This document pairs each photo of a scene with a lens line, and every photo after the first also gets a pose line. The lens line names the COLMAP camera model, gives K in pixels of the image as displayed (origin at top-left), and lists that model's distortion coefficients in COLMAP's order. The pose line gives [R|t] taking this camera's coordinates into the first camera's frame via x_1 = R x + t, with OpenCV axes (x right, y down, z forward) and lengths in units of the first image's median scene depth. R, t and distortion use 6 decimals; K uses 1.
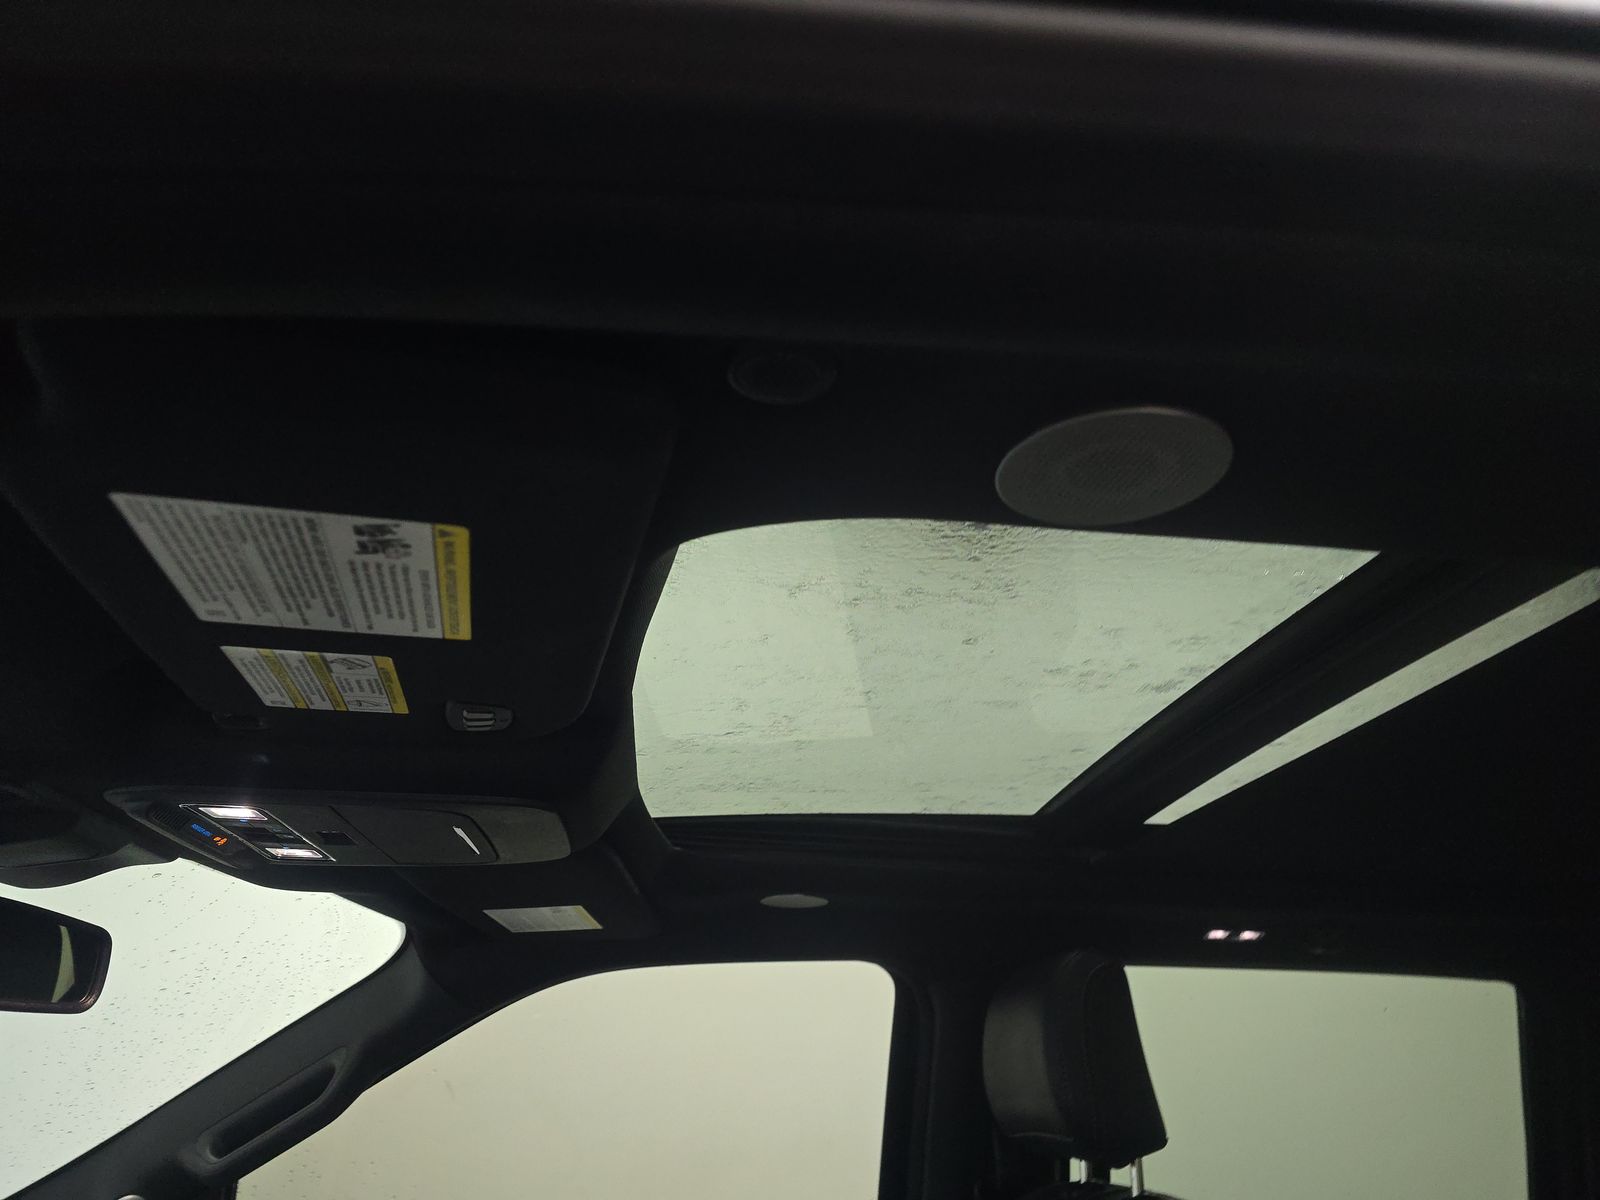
lens RADIAL K [[1069.6, 0, 798.0], [0, 1069.6, 609.3], [0, 0, 1]] dist [0.028985, -0.032548]
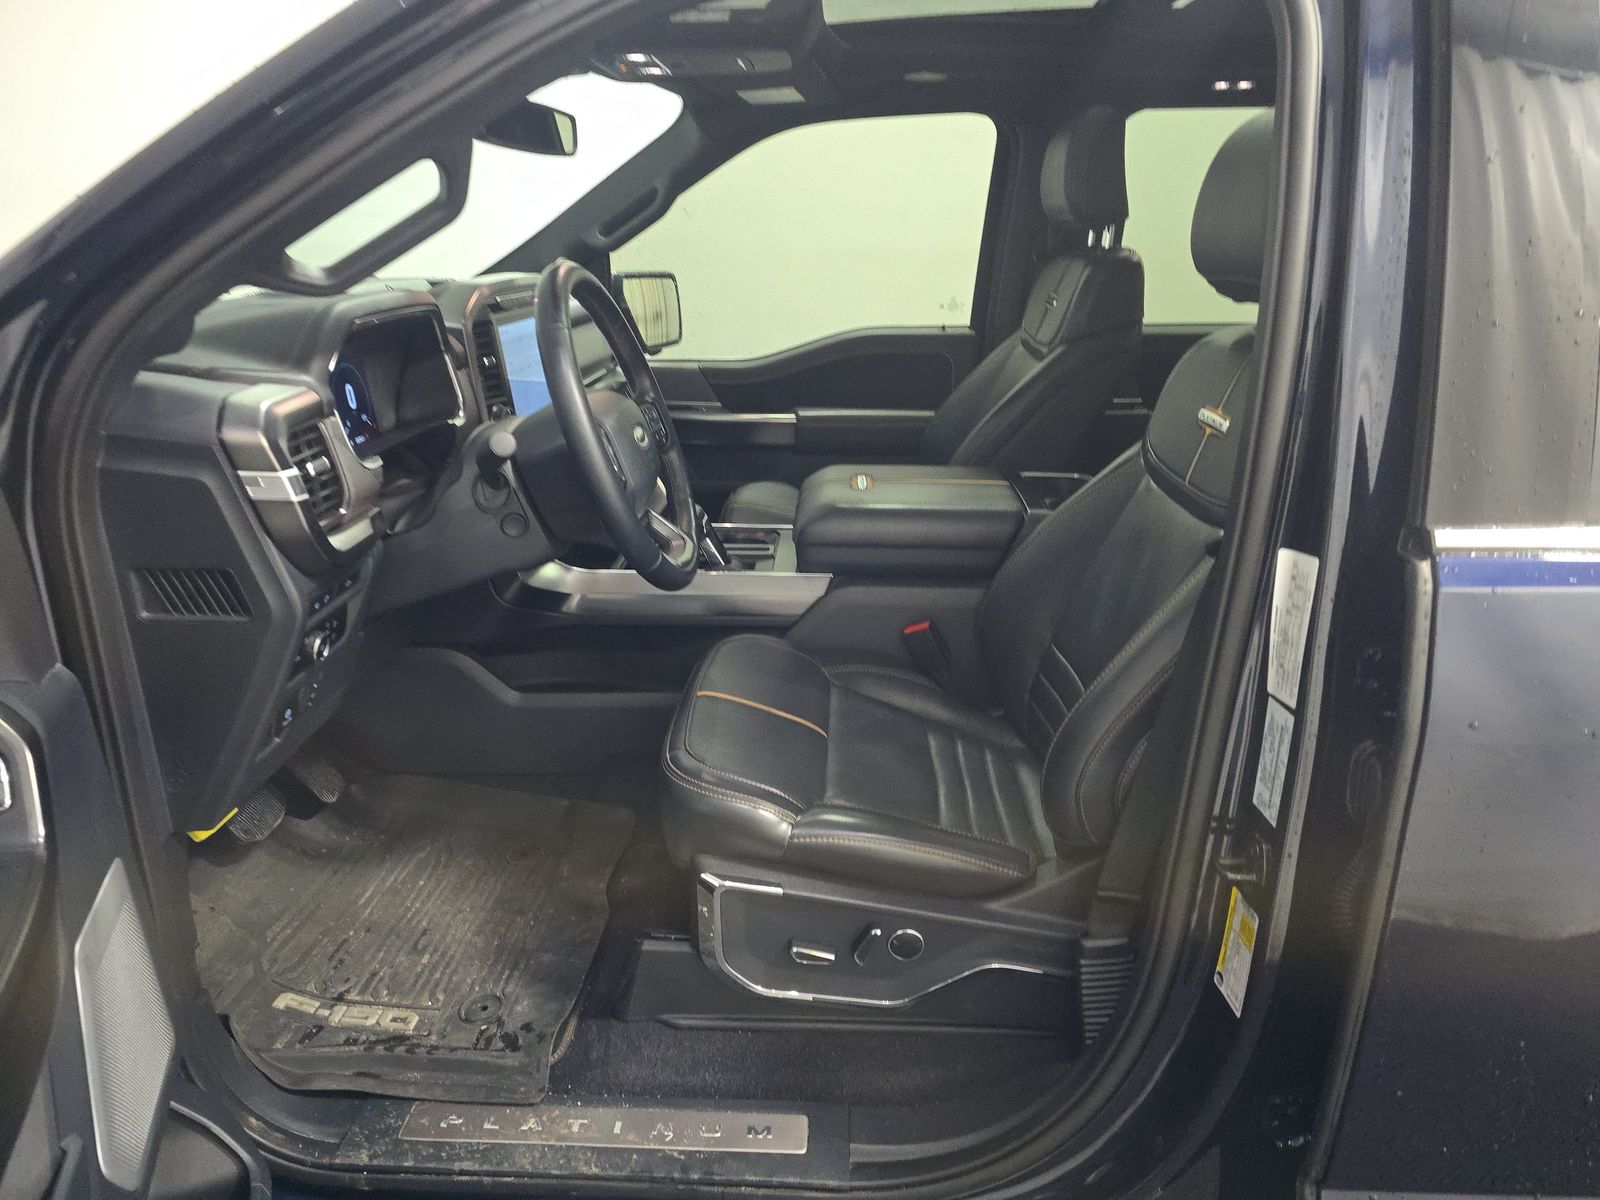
lens RADIAL K [[1069.6, 0, 798.0], [0, 1069.6, 613.2], [0, 0, 1]] dist [0.028985, -0.032548]
pose [[0.985948, 0.043535, -0.161279, 0.098889], [0.079617, 0.726281, 0.682771, -0.236672], [0.146859, -0.686018, 0.712609, -0.662579]]
